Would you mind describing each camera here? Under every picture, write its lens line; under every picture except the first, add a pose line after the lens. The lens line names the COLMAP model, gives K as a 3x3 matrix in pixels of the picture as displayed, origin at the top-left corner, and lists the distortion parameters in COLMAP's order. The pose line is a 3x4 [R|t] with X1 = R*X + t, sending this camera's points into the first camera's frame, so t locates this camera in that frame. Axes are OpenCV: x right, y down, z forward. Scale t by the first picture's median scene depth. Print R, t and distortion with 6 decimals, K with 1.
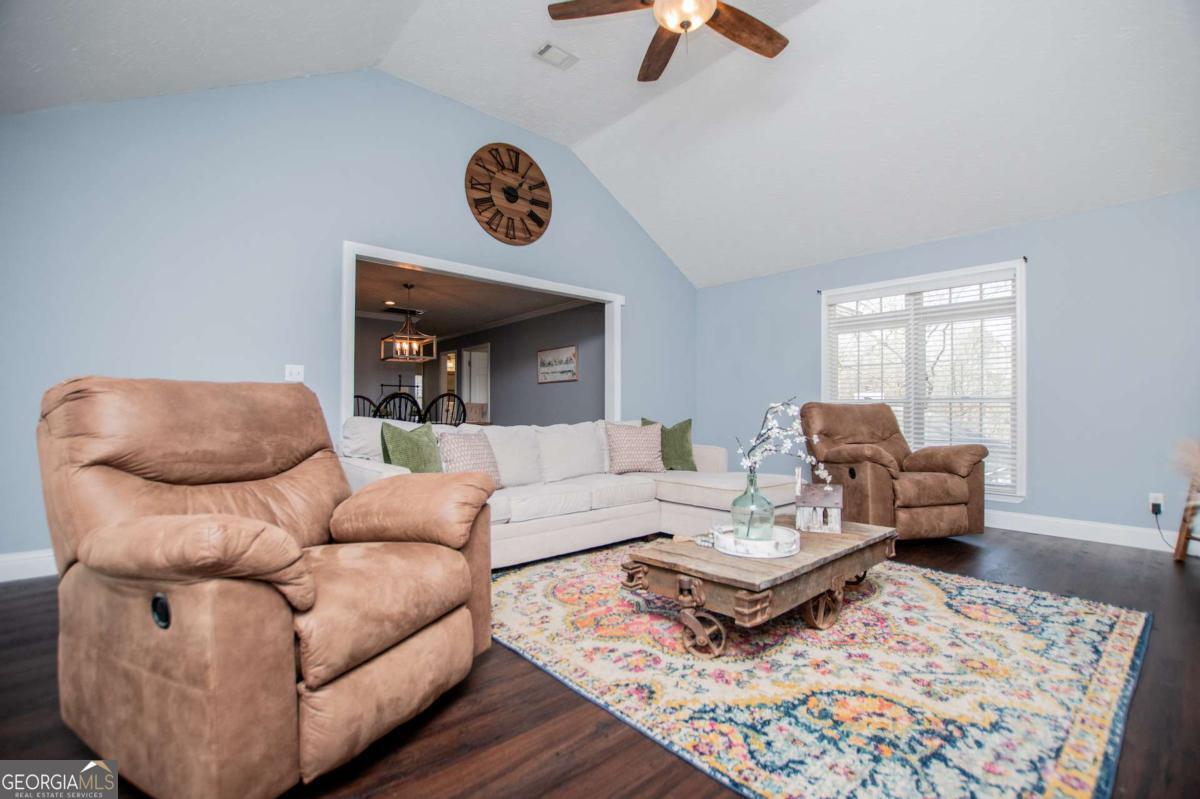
lens RADIAL K [[532.5, 0, 608.3], [0, 532.5, 398.6], [0, 0, 1]] dist [-0.022653, 0.001893]
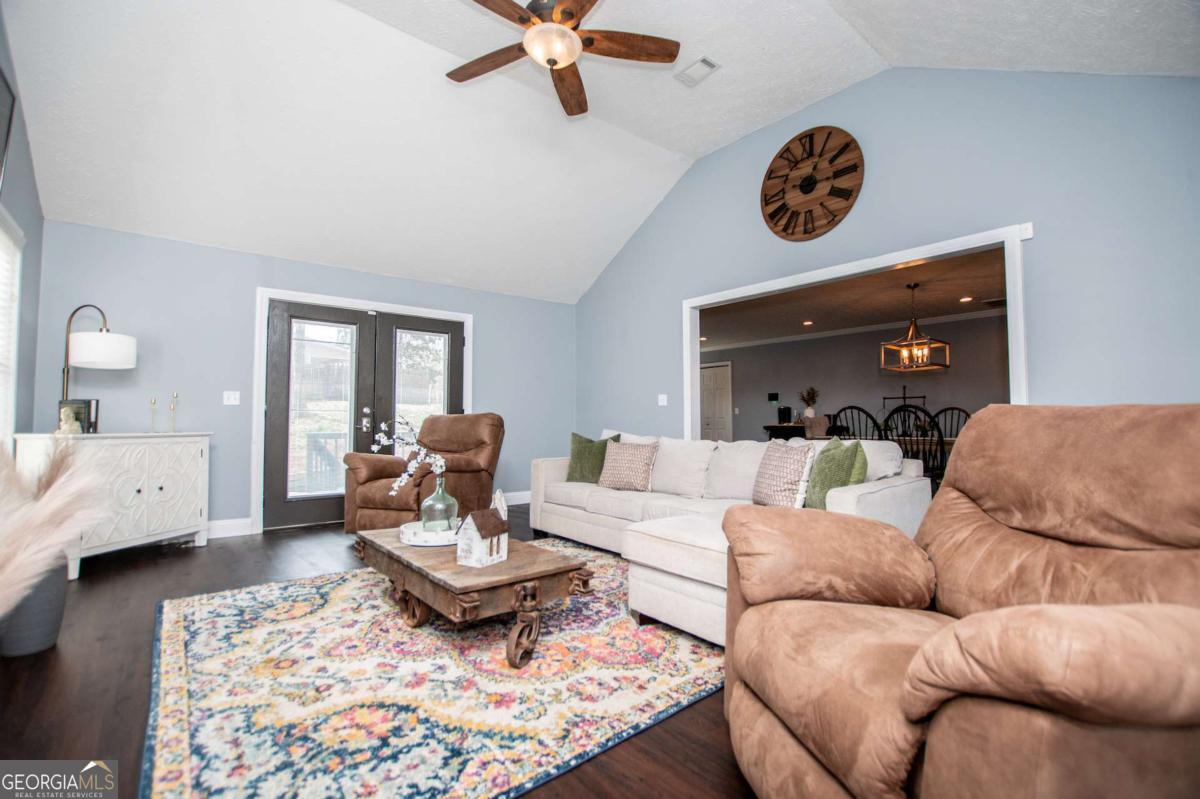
lens RADIAL K [[532.5, 0, 607.0], [0, 532.5, 399.9], [0, 0, 1]] dist [-0.022653, 0.001893]
pose [[-0.034666, -0.045894, -0.998345, 1.673423], [0.024035, 0.998618, -0.046741, 0.031325], [0.999110, -0.025615, -0.033515, 1.610501]]
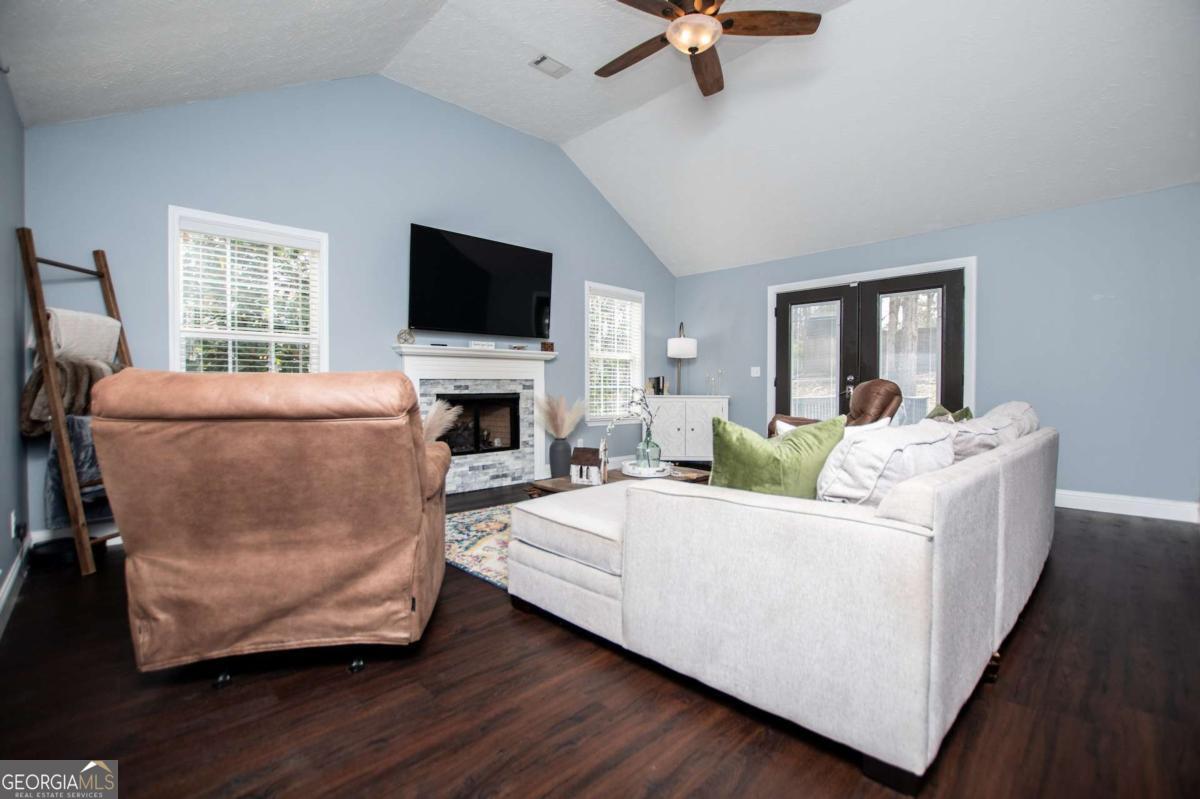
lens RADIAL K [[532.5, 0, 597.8], [0, 532.5, 400.6], [0, 0, 1]] dist [-0.022653, 0.001893]
pose [[-0.999537, 0.000977, -0.030411, 0.523951], [0.000687, 0.999954, 0.009543, 0.022041], [0.030419, 0.009517, -0.999492, 3.079938]]
